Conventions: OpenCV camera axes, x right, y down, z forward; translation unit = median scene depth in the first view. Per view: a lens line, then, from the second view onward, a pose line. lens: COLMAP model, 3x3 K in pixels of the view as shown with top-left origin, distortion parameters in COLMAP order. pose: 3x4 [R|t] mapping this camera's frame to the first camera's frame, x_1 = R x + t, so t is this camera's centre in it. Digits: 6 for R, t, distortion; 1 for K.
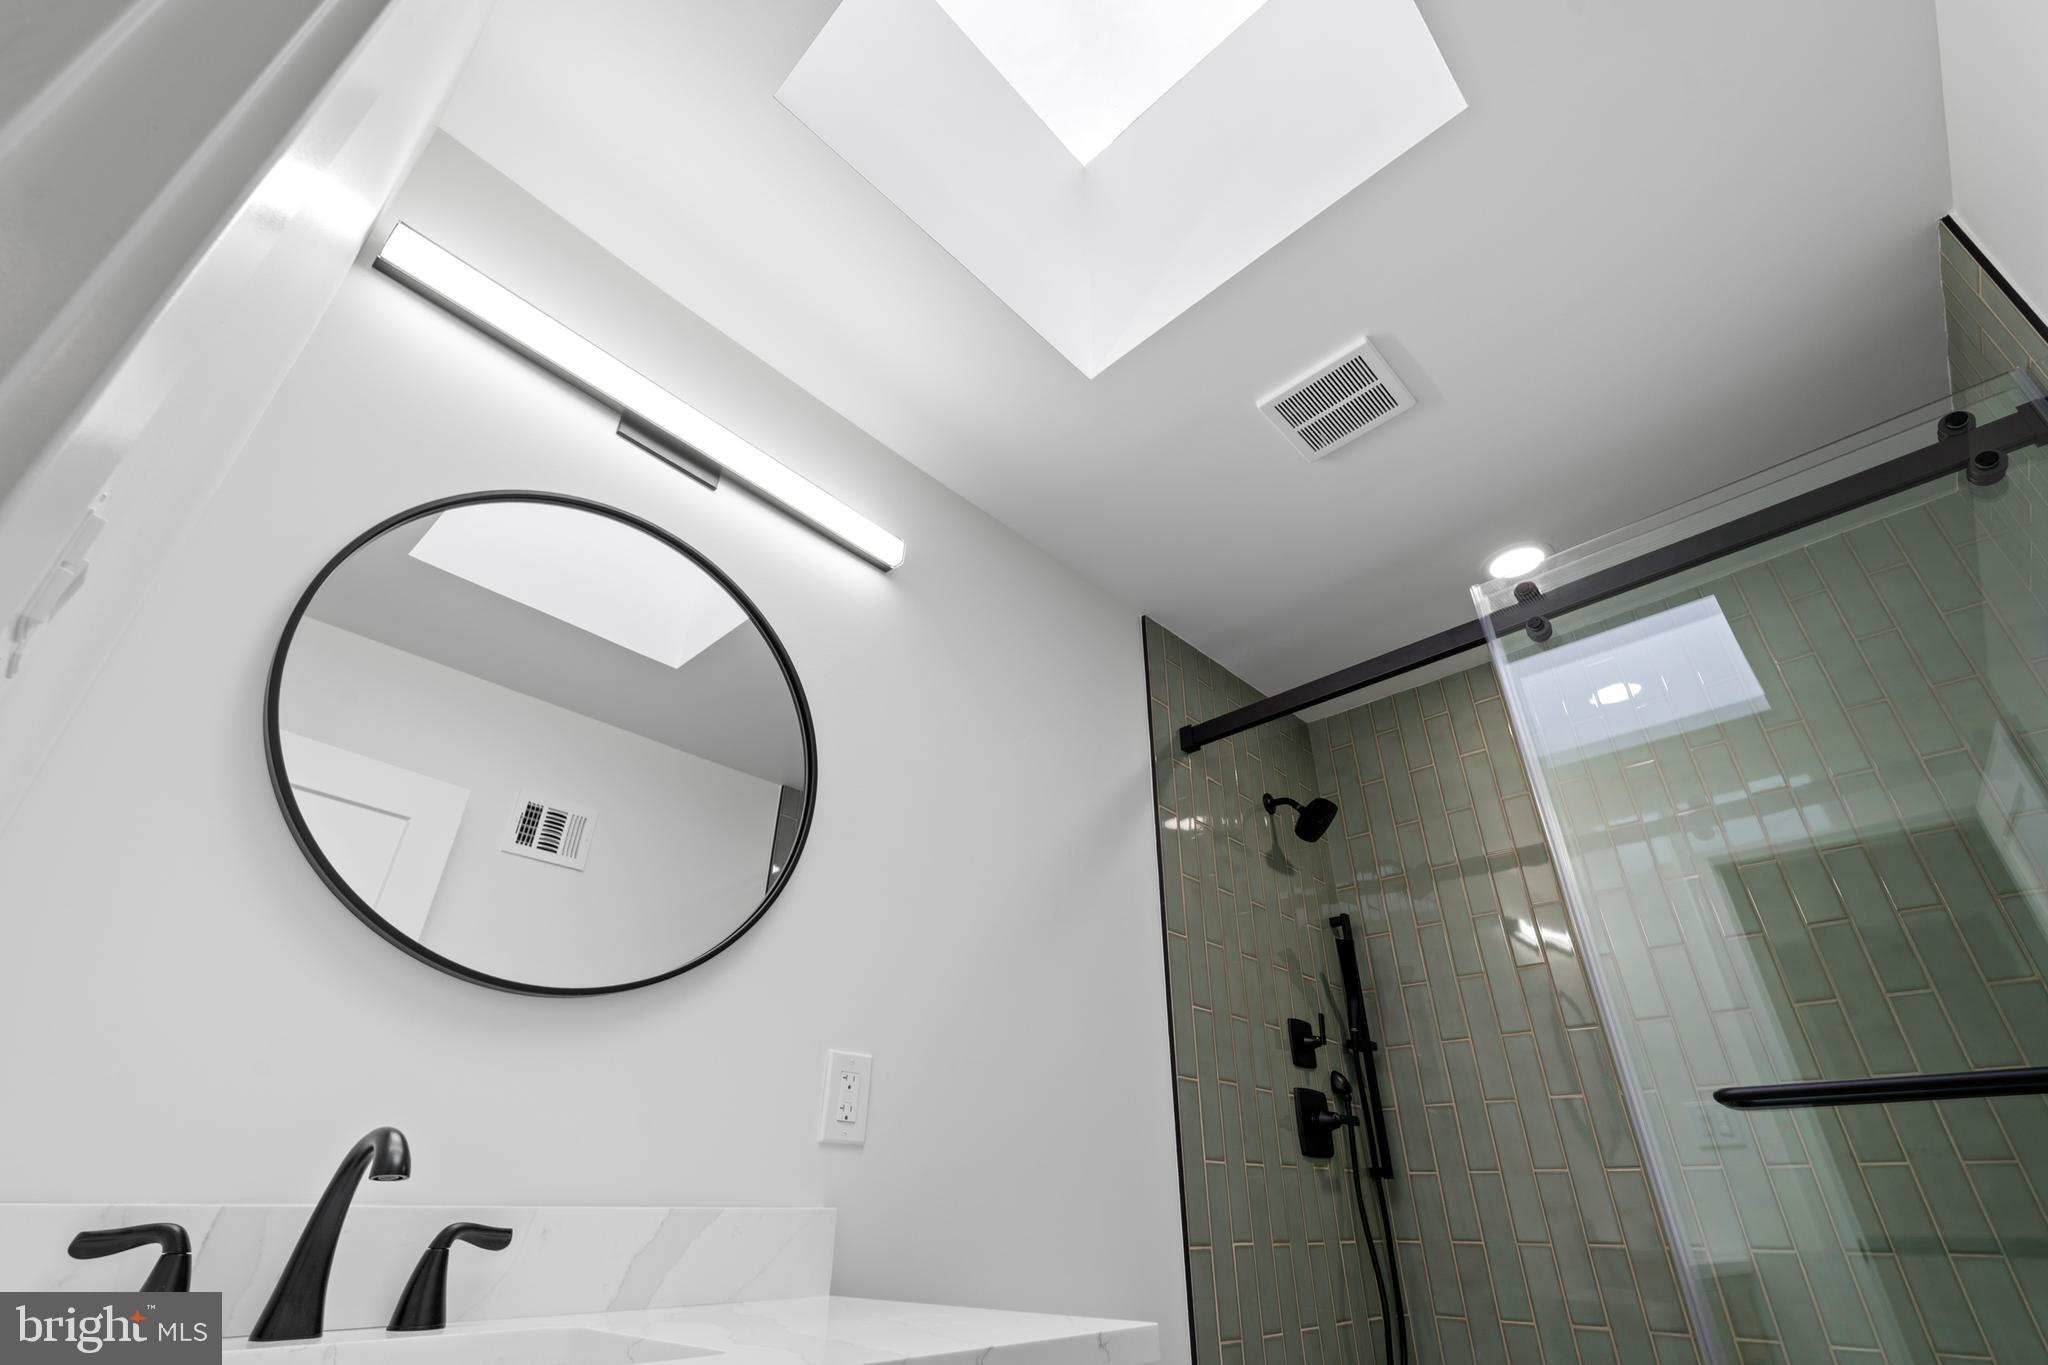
lens RADIAL K [[937.4, 0, 1026.5], [0, 937.4, 689.1], [0, 0, 1]] dist [0.001517, -0.001498]
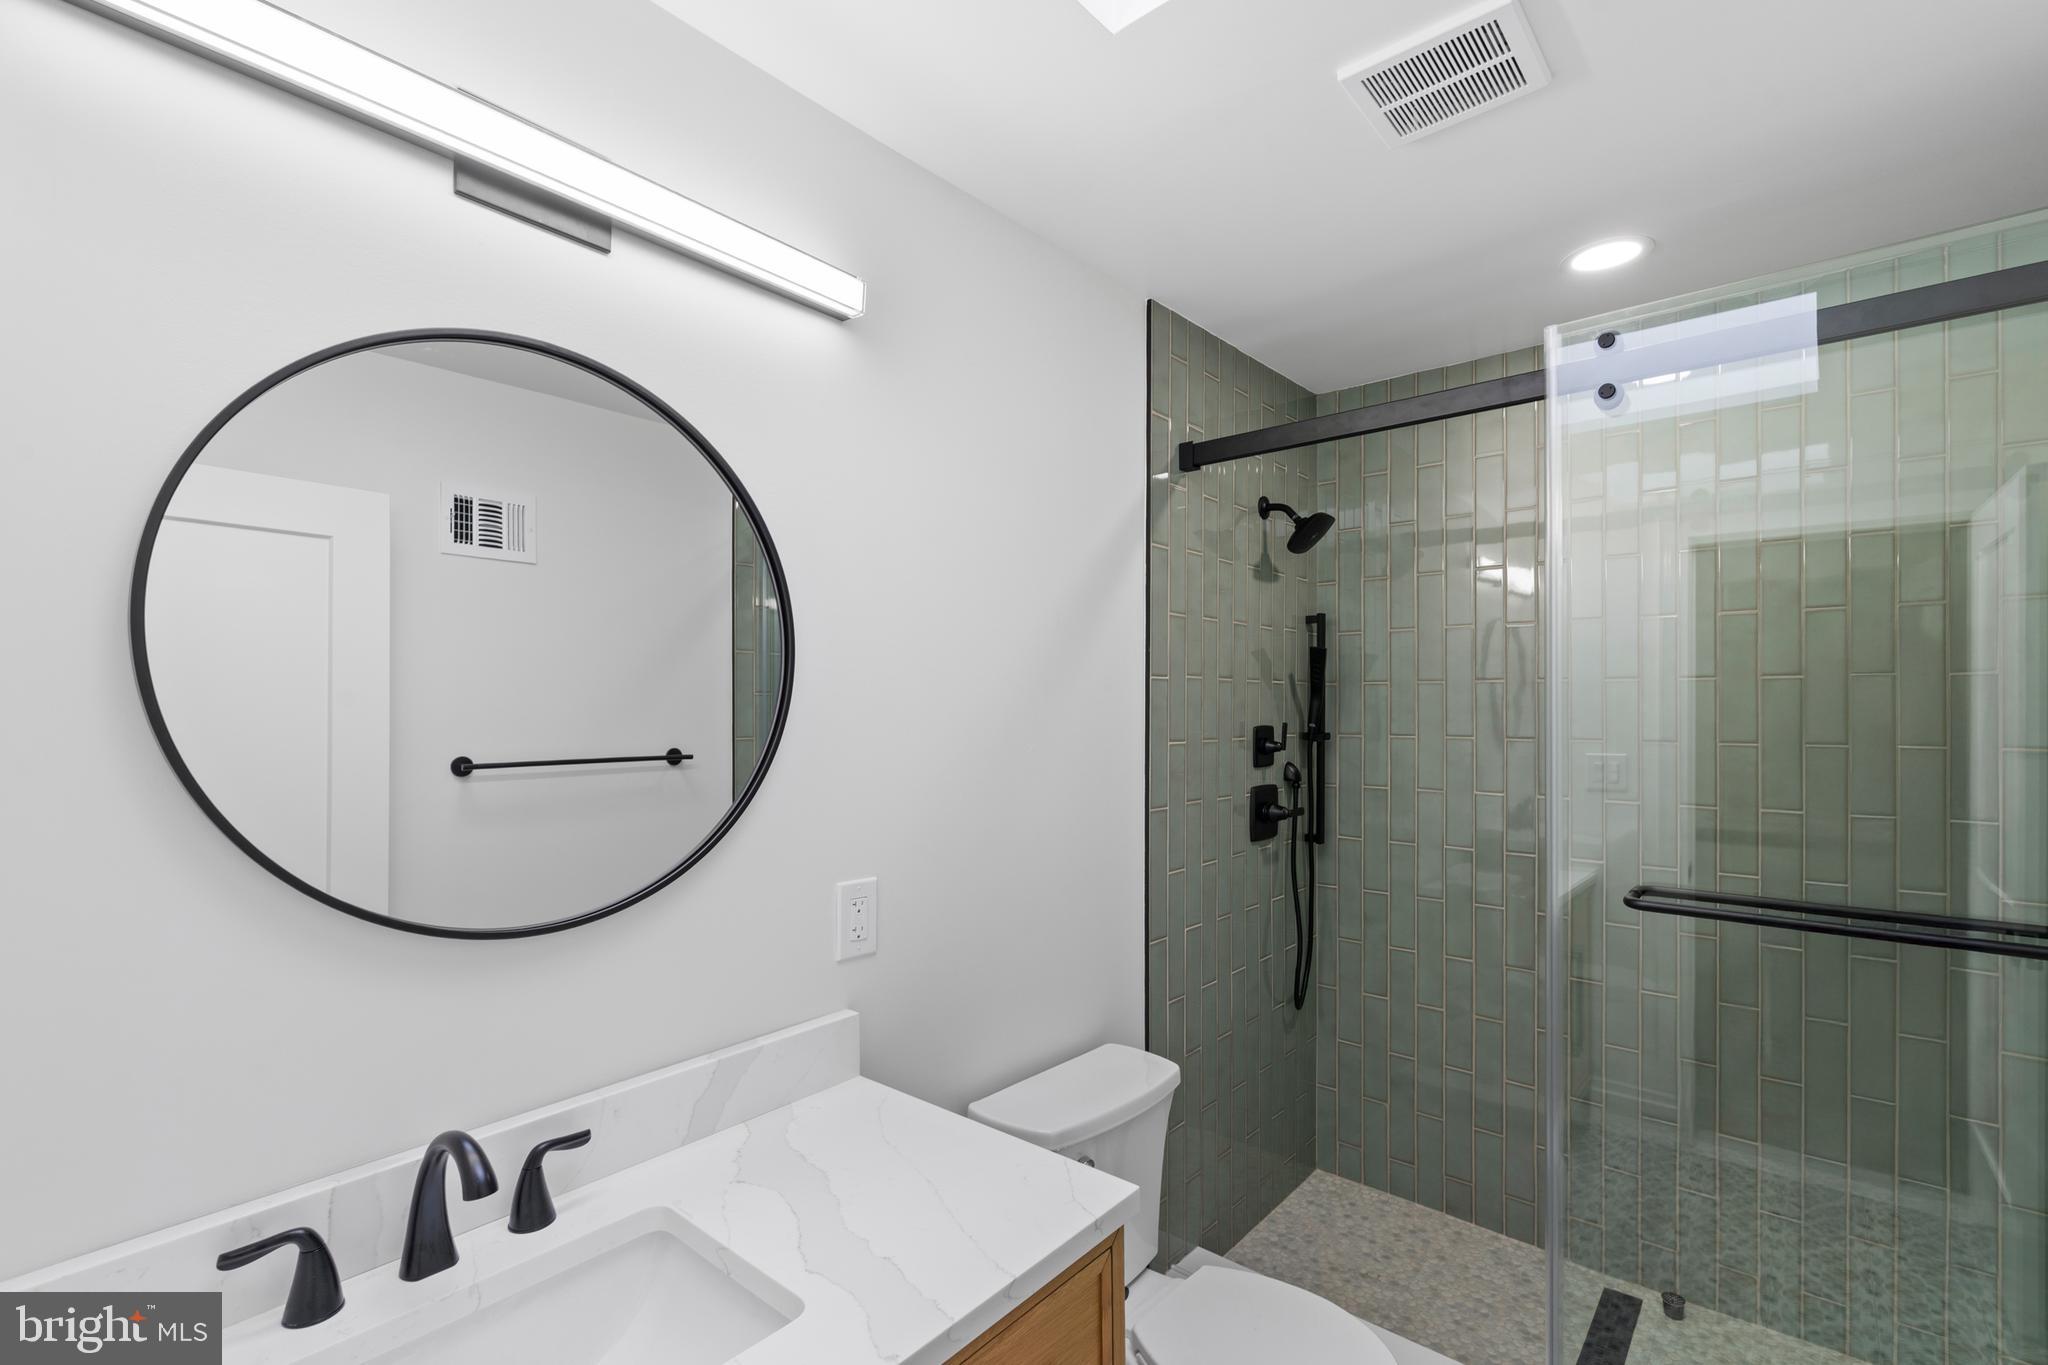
lens RADIAL K [[937.4, 0, 1031.0], [0, 937.4, 695.8], [0, 0, 1]] dist [0.001517, -0.001498]
pose [[0.998782, -0.006597, 0.048903, -0.025846], [-0.019781, 0.854395, 0.519247, -0.227477], [-0.045208, -0.519581, 0.853224, 0.121516]]
